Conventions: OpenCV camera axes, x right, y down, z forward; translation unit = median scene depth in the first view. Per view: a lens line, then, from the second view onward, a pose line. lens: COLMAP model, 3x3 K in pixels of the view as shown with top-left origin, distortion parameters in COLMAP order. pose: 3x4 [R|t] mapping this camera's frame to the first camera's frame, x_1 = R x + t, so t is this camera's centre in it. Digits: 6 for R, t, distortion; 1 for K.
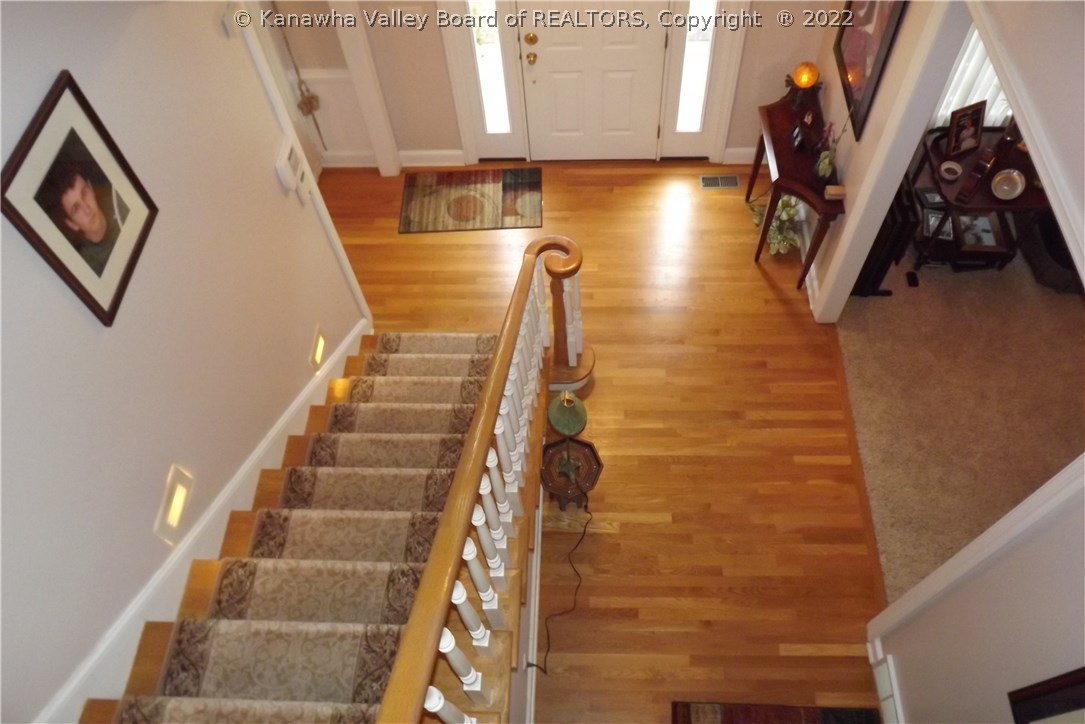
lens RADIAL K [[791.3, 0, 543.1], [0, 791.3, 341.1], [0, 0, 1]] dist [-0.021031, 0.001971]
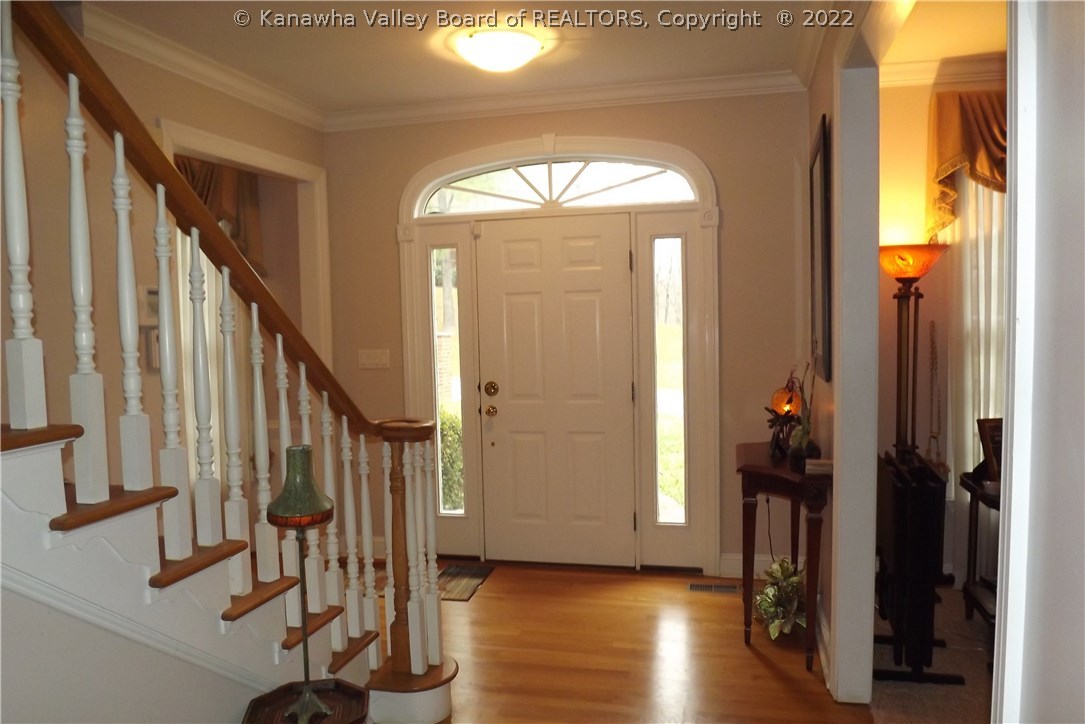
lens RADIAL K [[799.7, 0, 539.8], [0, 799.7, 393.1], [0, 0, 1]] dist [-0.038903, 0.001945]
pose [[0.975486, 0.045696, -0.215265, 0.230034], [-0.198687, 0.603429, -0.772268, 0.324035], [0.094608, 0.796107, 0.597715, 0.403179]]
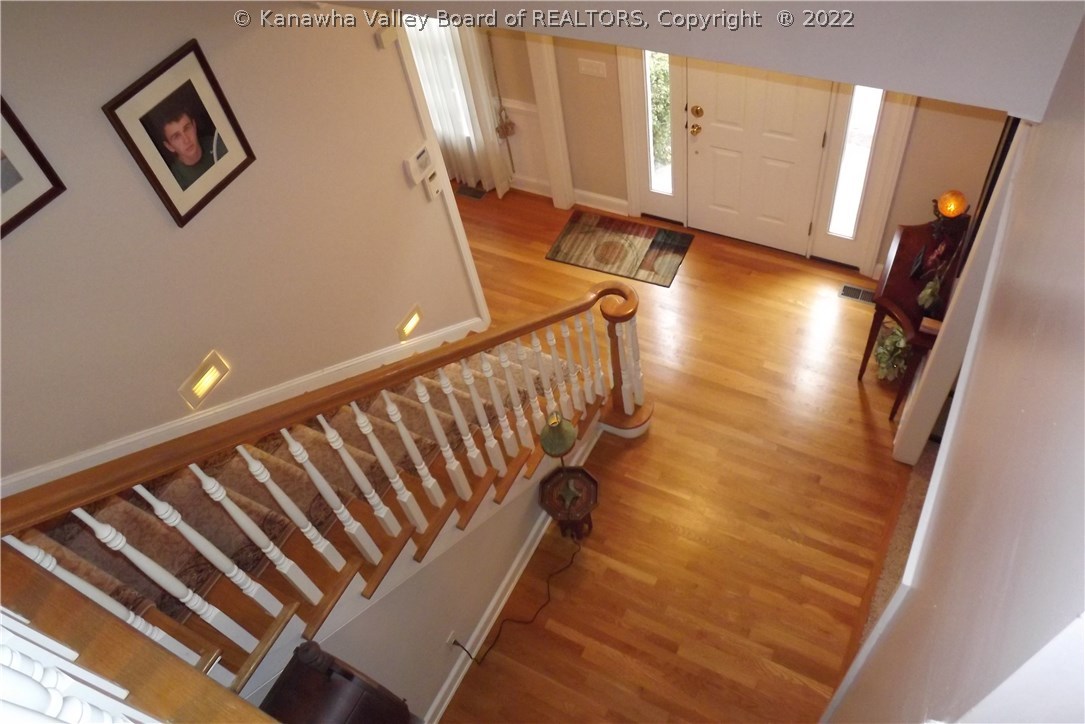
lens RADIAL K [[785.0, 0, 540.4], [0, 785.0, 367.8], [0, 0, 1]] dist [-0.050435, 0.008031]
pose [[0.890701, 0.304915, -0.337161, 0.235904], [-0.320308, 0.947256, 0.010481, -0.000862], [0.322574, 0.098660, 0.941388, -0.016378]]
